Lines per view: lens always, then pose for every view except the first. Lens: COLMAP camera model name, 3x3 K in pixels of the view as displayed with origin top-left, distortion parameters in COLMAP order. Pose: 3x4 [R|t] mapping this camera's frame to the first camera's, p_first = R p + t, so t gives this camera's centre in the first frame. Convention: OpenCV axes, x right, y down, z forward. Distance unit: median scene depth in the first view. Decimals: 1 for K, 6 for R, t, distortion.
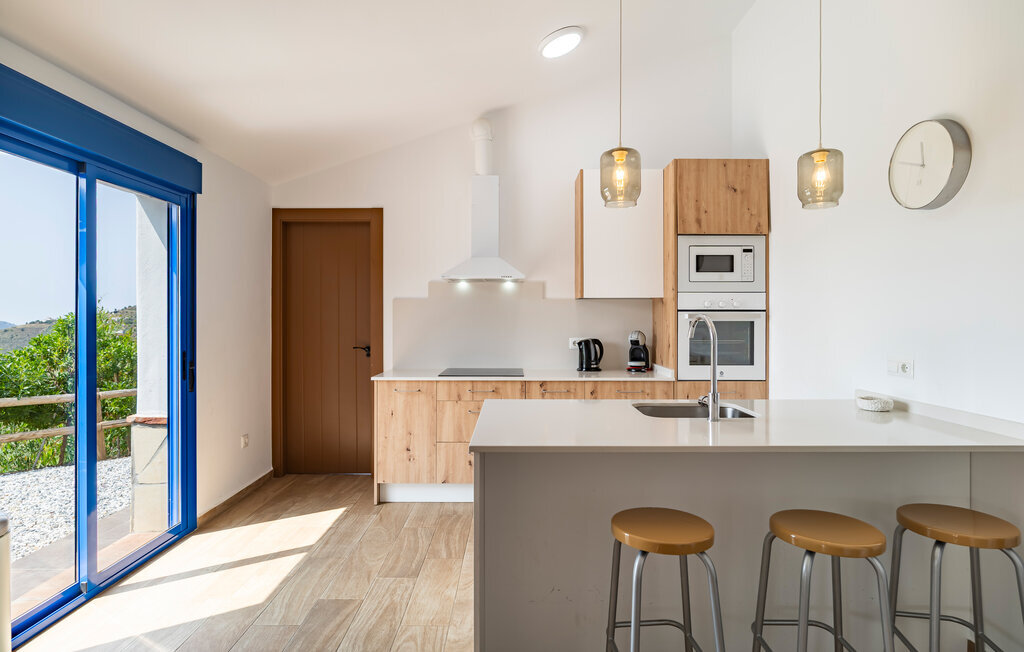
lens RADIAL K [[526.2, 0, 503.8], [0, 526.2, 316.0], [0, 0, 1]] dist [-0.001532, -0.000253]
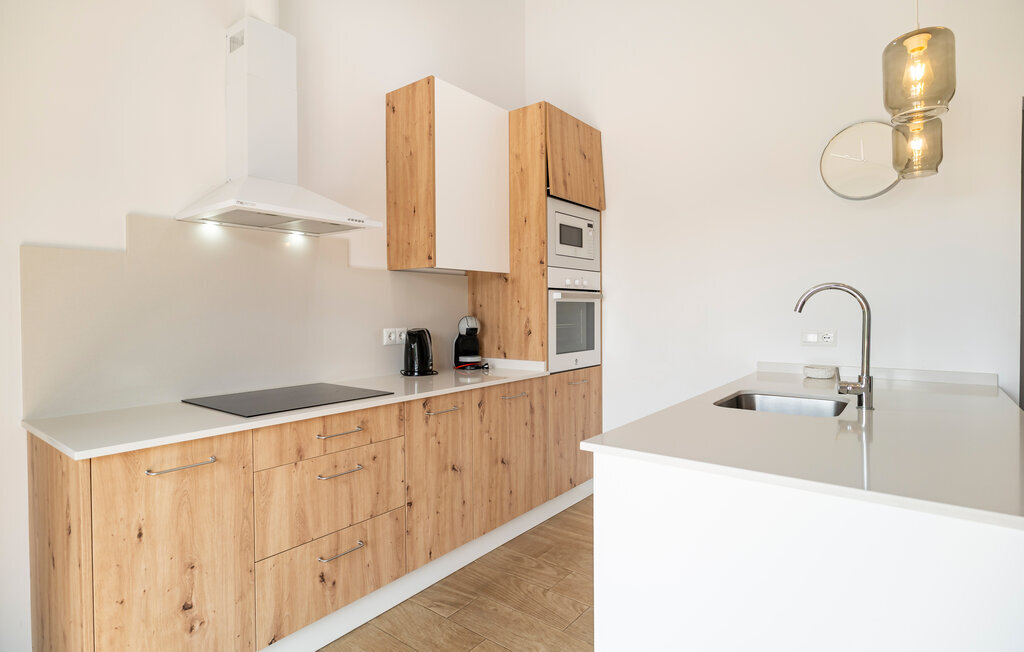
lens RADIAL K [[526.2, 0, 516.0], [0, 526.2, 317.6], [0, 0, 1]] dist [-0.001532, -0.000253]
pose [[0.605816, -0.015916, 0.795445, -0.350082], [0.006277, 0.999864, 0.015226, 0.021756], [-0.795580, -0.004231, 0.605834, 0.544413]]
